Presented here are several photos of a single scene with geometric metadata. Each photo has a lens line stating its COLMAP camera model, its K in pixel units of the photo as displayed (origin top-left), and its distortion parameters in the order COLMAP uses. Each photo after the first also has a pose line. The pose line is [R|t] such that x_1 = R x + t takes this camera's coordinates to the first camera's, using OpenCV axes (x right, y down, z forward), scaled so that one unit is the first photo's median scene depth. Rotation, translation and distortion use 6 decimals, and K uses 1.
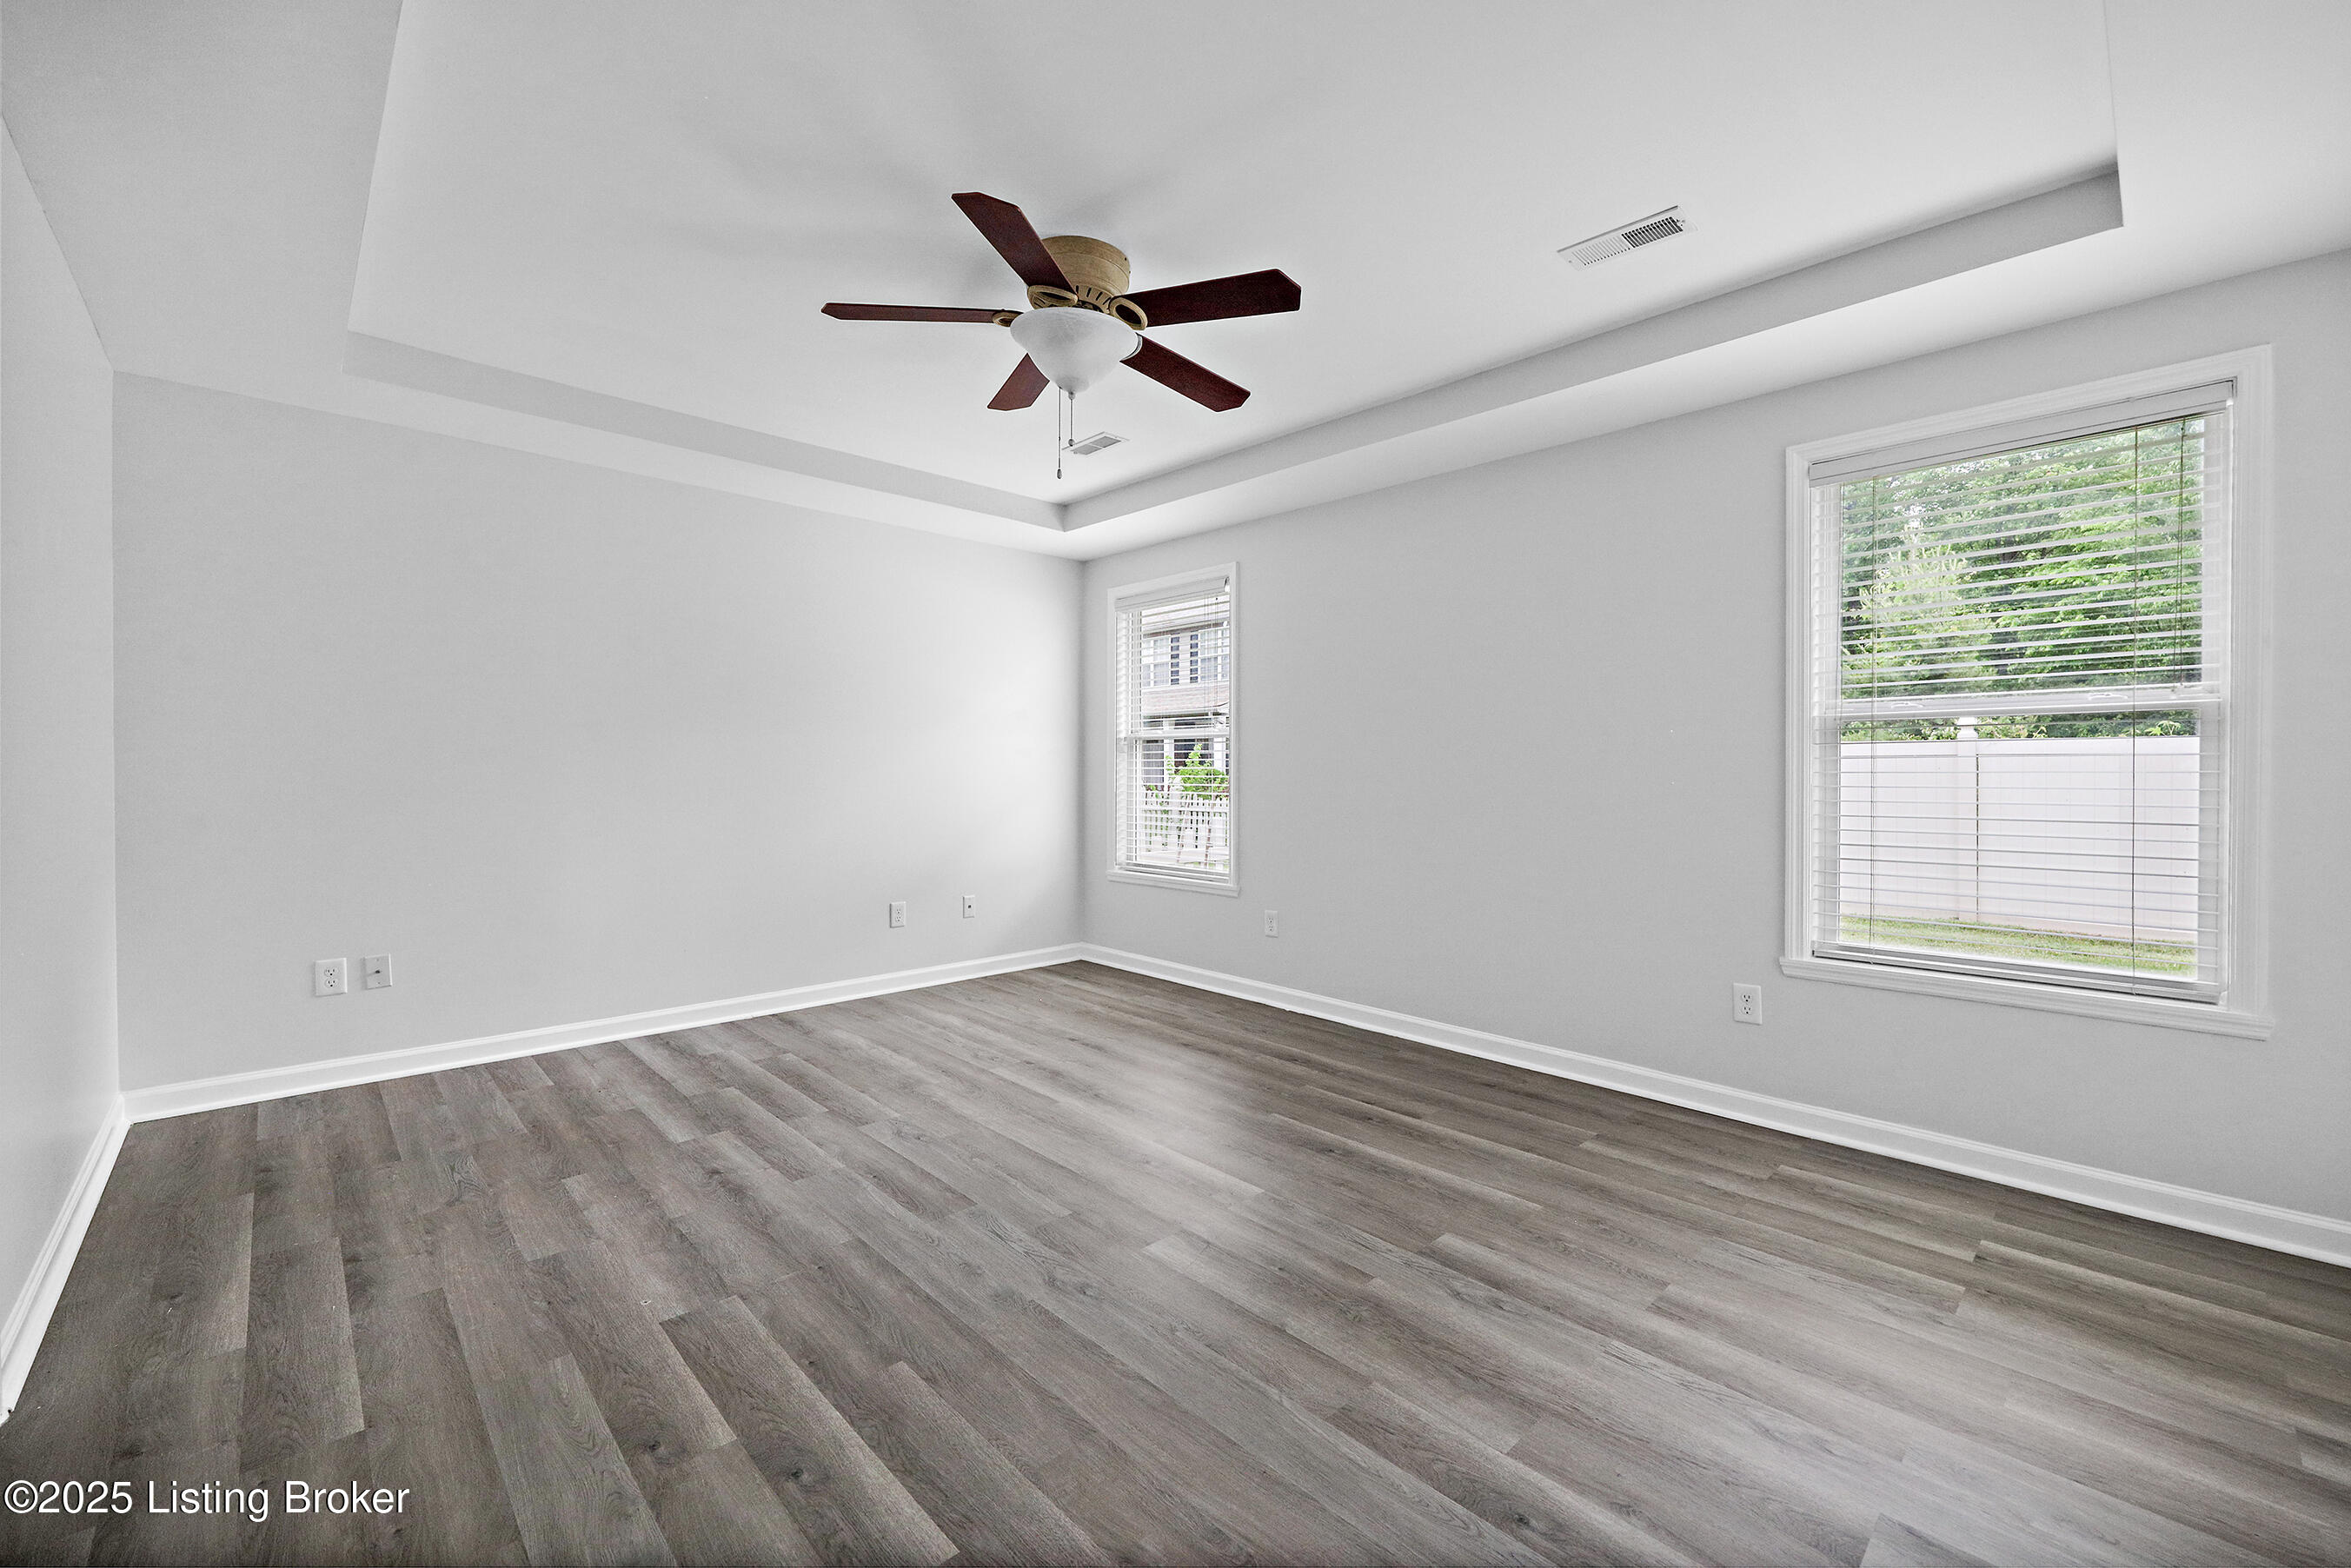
lens RADIAL K [[944.0, 0, 1187.7], [0, 944.0, 775.6], [0, 0, 1]] dist [0.002921, 0.000551]
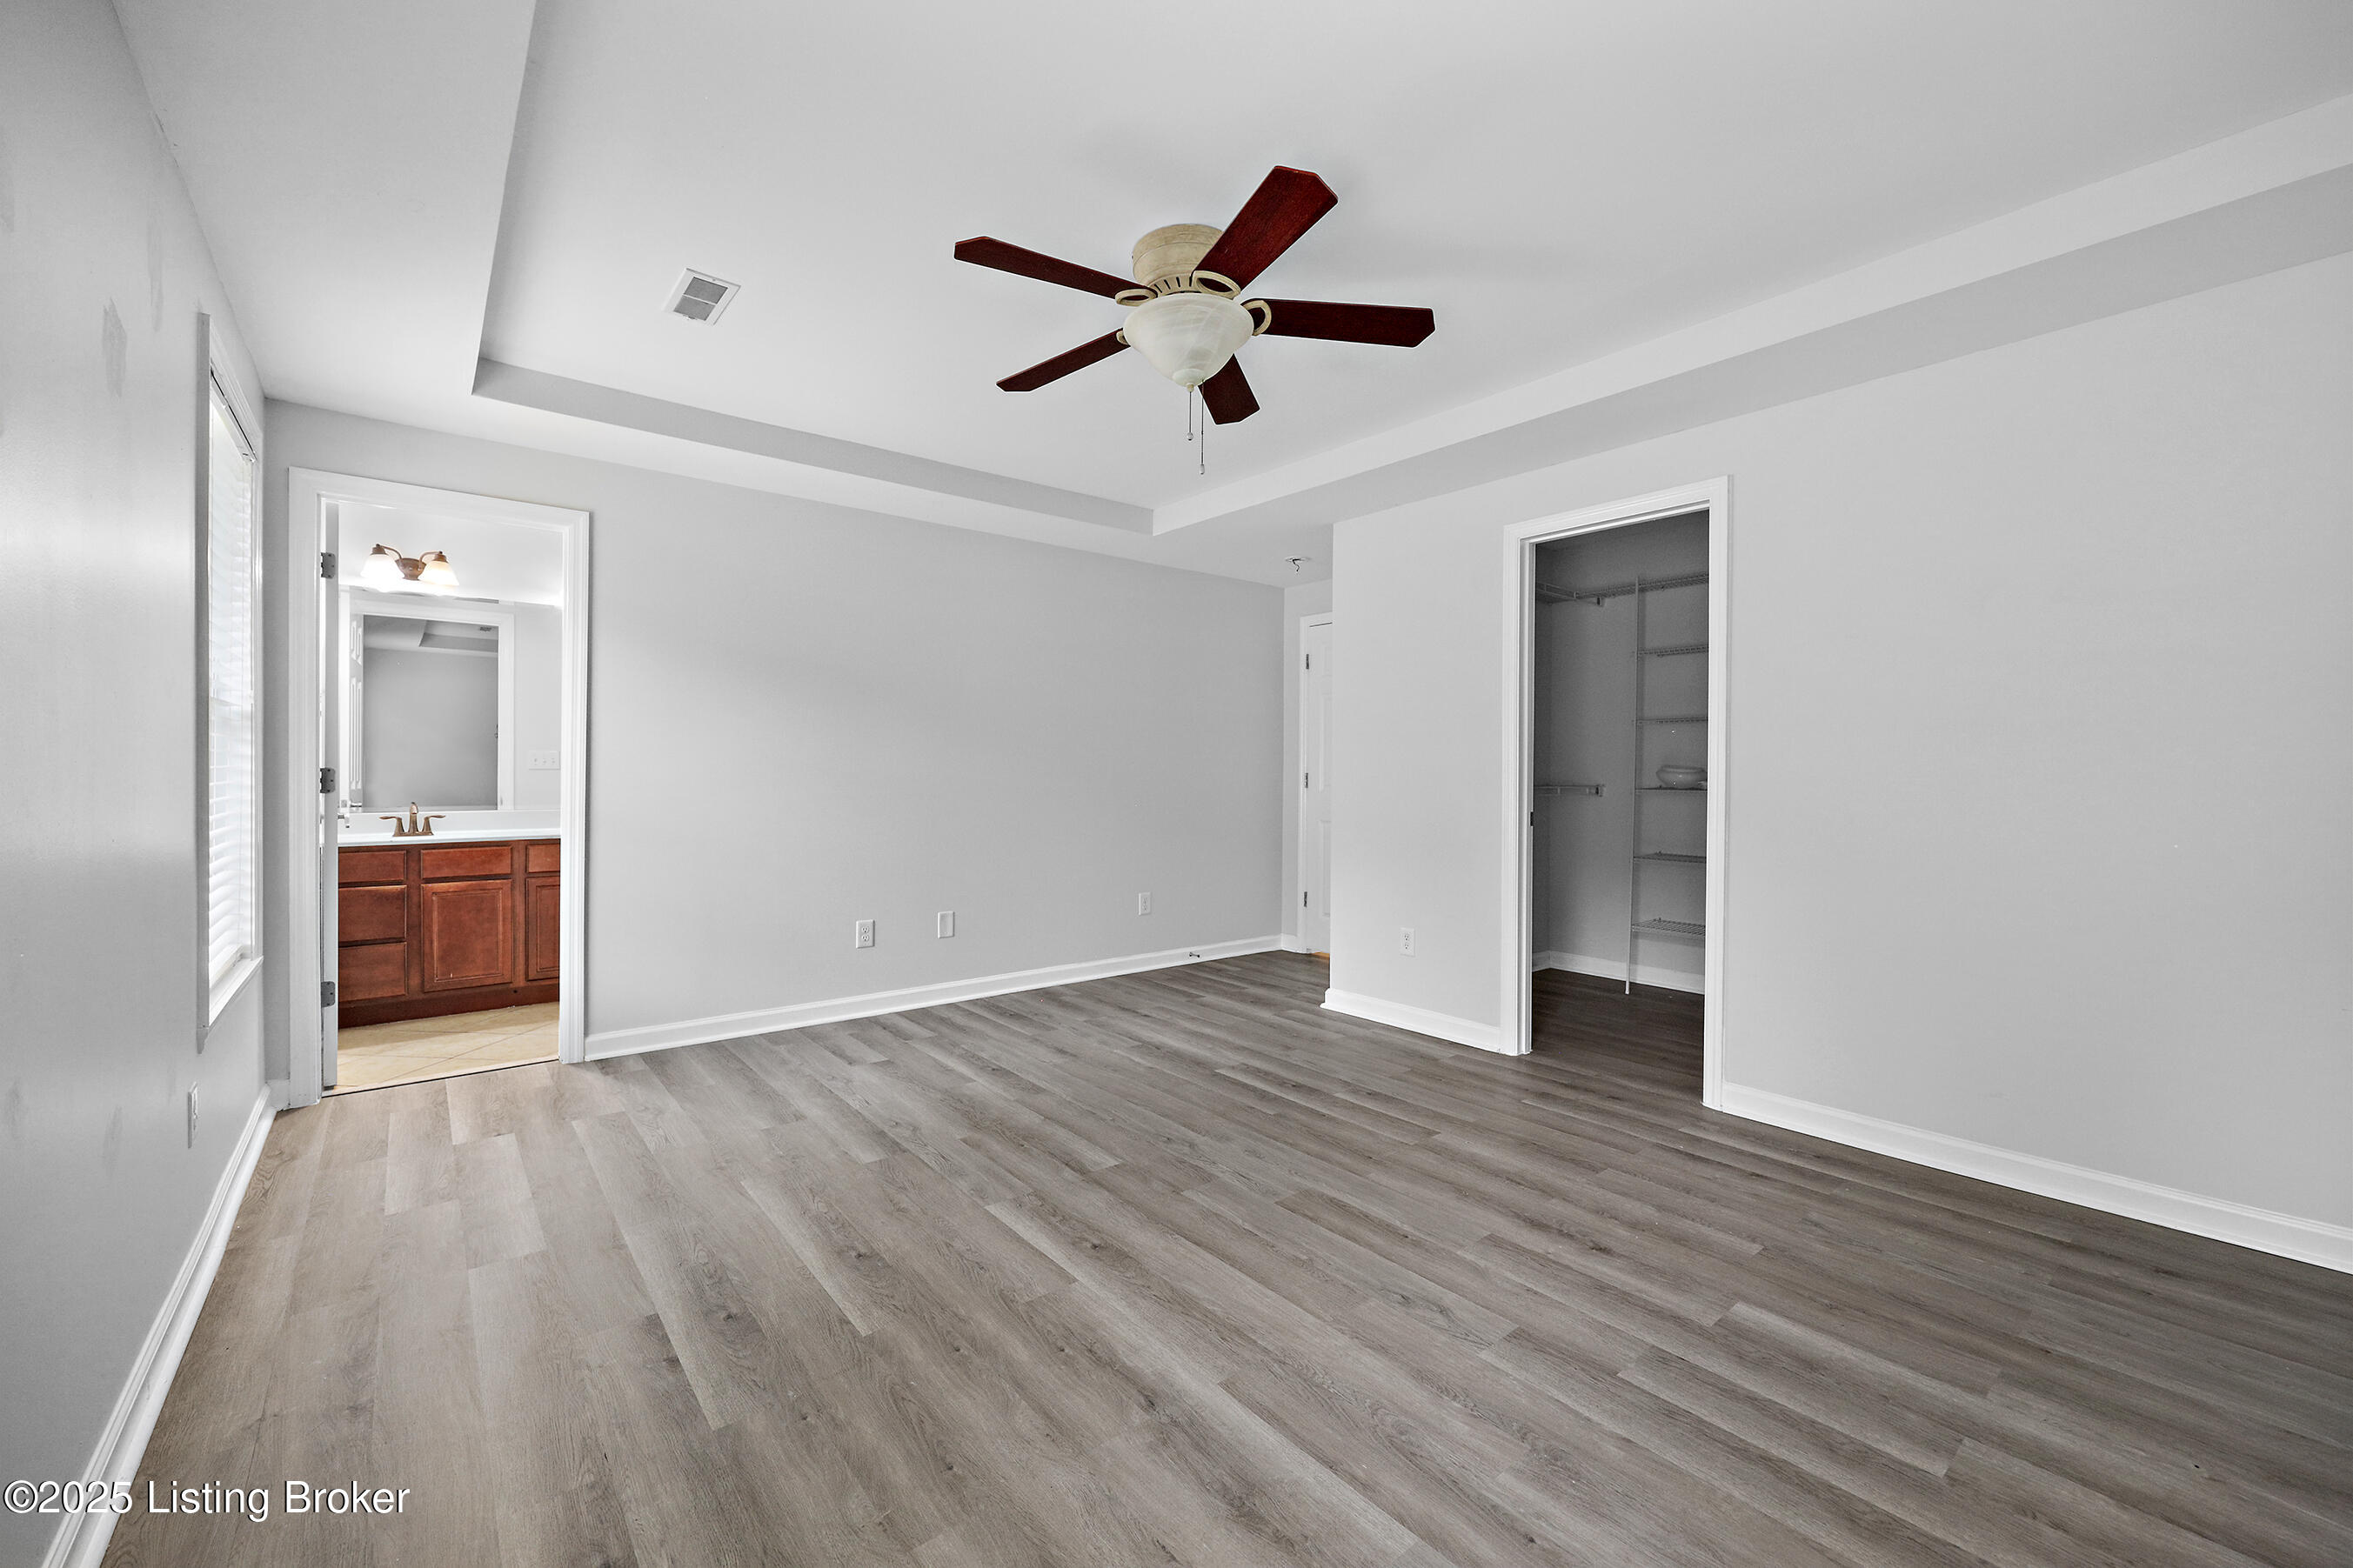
lens RADIAL K [[944.6, 0, 1188.7], [0, 944.6, 775.6], [0, 0, 1]] dist [0.002921, 0.000551]
pose [[-0.996818, -0.008348, 0.079278, -0.213636], [-0.007442, 0.999904, 0.011717, -0.017885], [-0.079368, 0.011090, -0.996784, 2.074765]]
